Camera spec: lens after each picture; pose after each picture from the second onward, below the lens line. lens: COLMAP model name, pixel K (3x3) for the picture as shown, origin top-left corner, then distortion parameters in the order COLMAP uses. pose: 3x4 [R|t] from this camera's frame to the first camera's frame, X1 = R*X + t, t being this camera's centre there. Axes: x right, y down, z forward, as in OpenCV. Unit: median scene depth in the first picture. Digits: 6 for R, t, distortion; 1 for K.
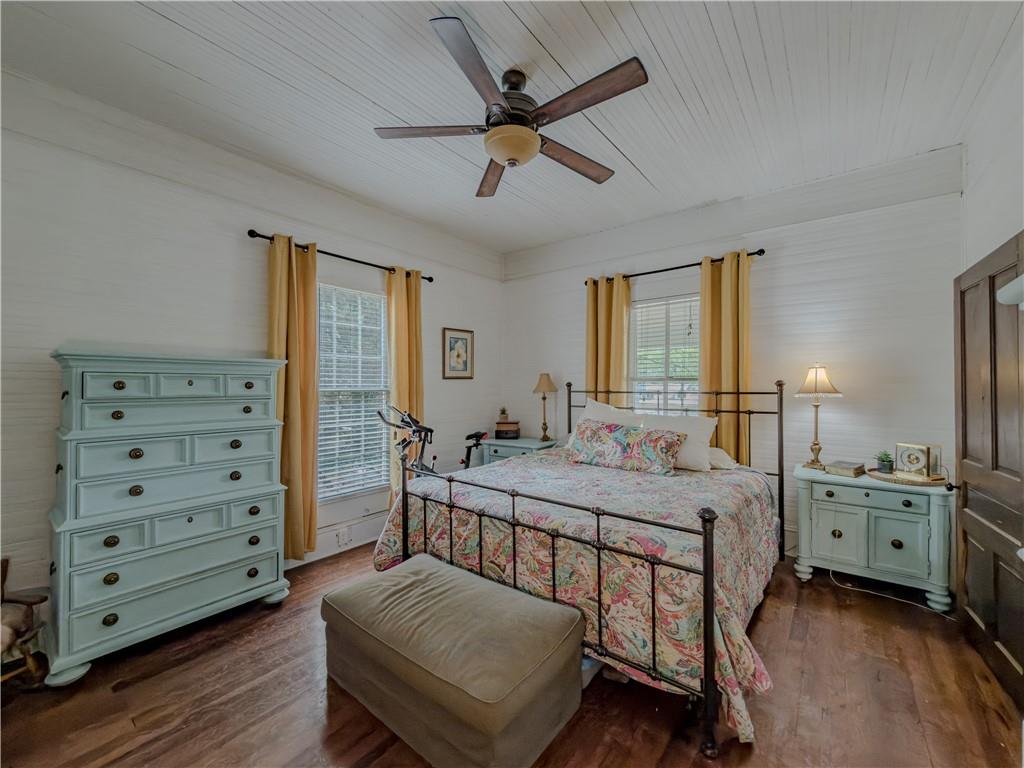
lens RADIAL K [[413.4, 0, 514.9], [0, 413.4, 385.6], [0, 0, 1]] dist [-0.000622, -0.000276]
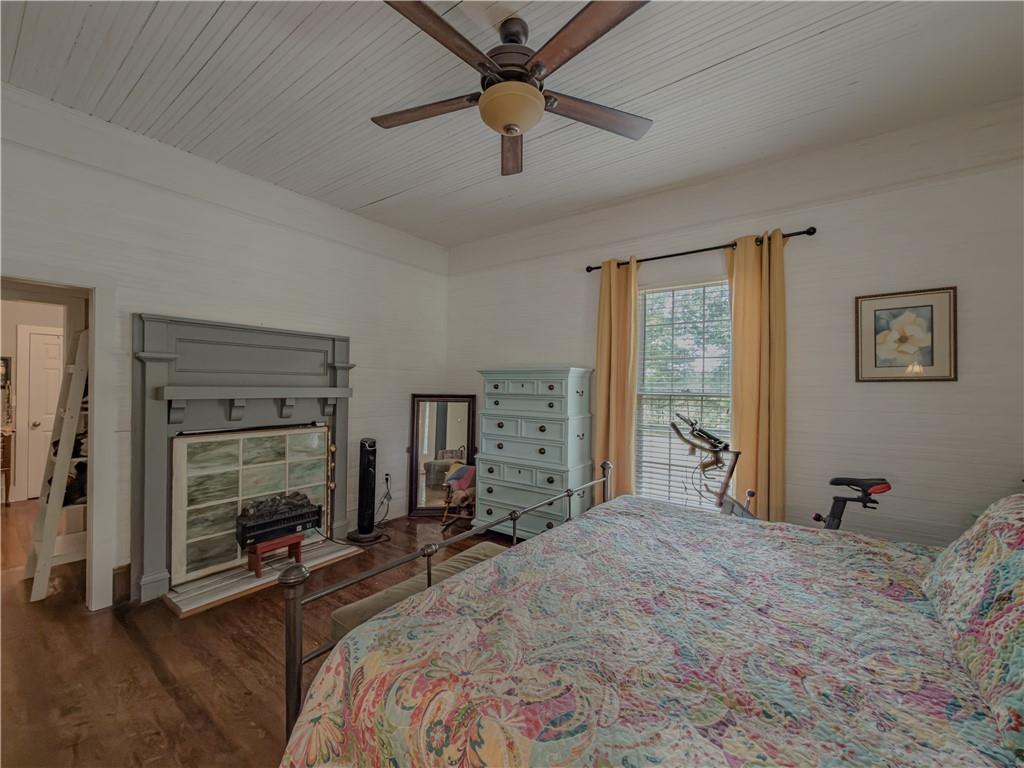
lens RADIAL K [[413.4, 0, 514.9], [0, 413.4, 385.6], [0, 0, 1]] dist [-0.000622, -0.000276]
pose [[0.036324, -0.002045, -0.999338, 0.591049], [-0.016562, 0.999859, -0.002648, -0.000901], [0.999203, 0.016648, 0.036285, 0.684087]]
